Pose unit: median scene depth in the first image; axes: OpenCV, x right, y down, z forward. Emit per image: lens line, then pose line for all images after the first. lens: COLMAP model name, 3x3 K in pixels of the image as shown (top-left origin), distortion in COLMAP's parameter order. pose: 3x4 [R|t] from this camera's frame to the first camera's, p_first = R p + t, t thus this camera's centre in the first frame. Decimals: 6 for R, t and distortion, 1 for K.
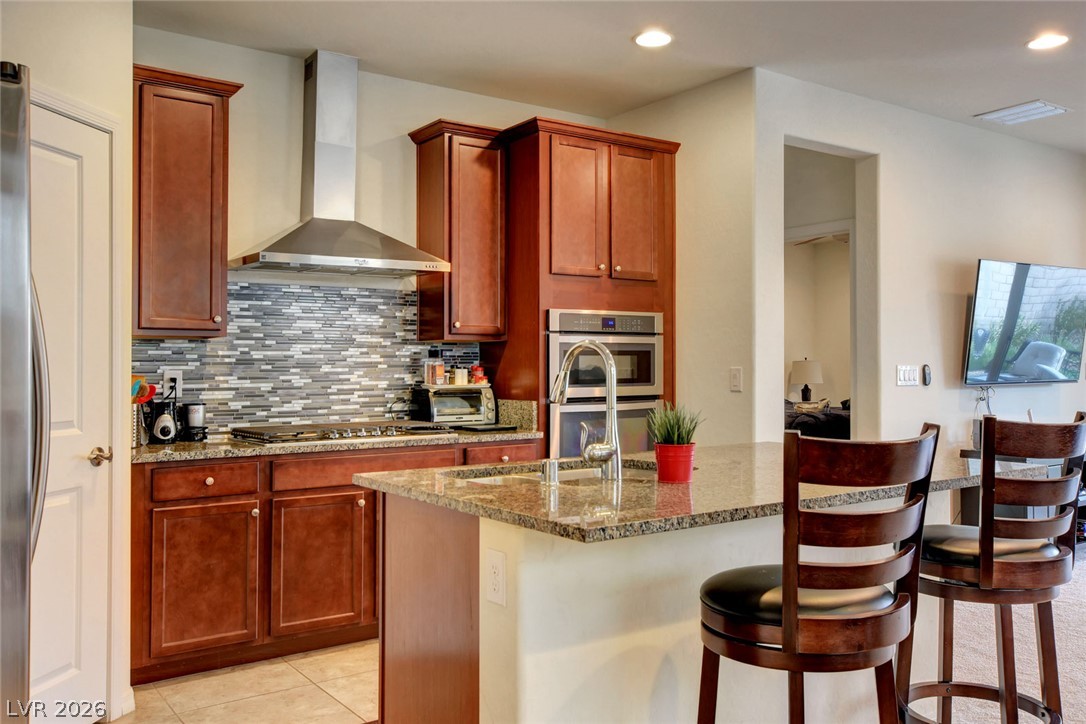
lens RADIAL K [[921.8, 0, 543.0], [0, 921.8, 362.0], [0, 0, 1]] dist [-0.033428, -0.005495]
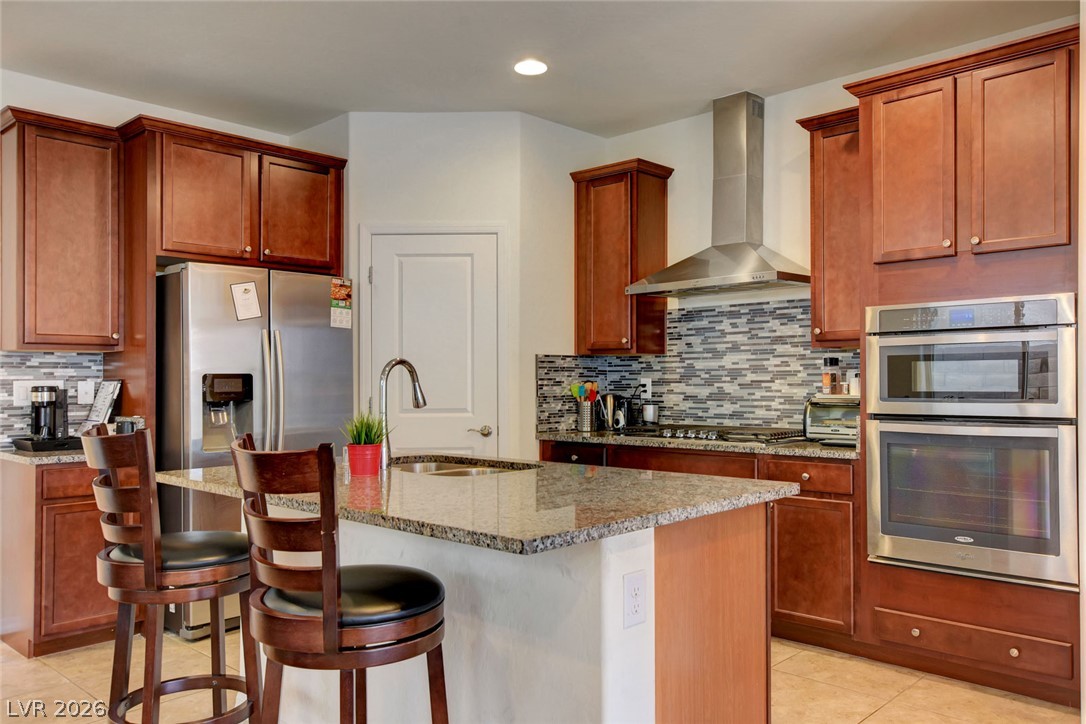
lens RADIAL K [[839.3, 0, 543.0], [0, 839.3, 362.0], [0, 0, 1]] dist [0.123640, 0.005626]
pose [[0.191076, -0.013238, -0.981486, 0.714525], [0.013659, 0.999848, -0.010826, -0.003324], [0.981480, -0.011338, 0.191228, 0.559967]]
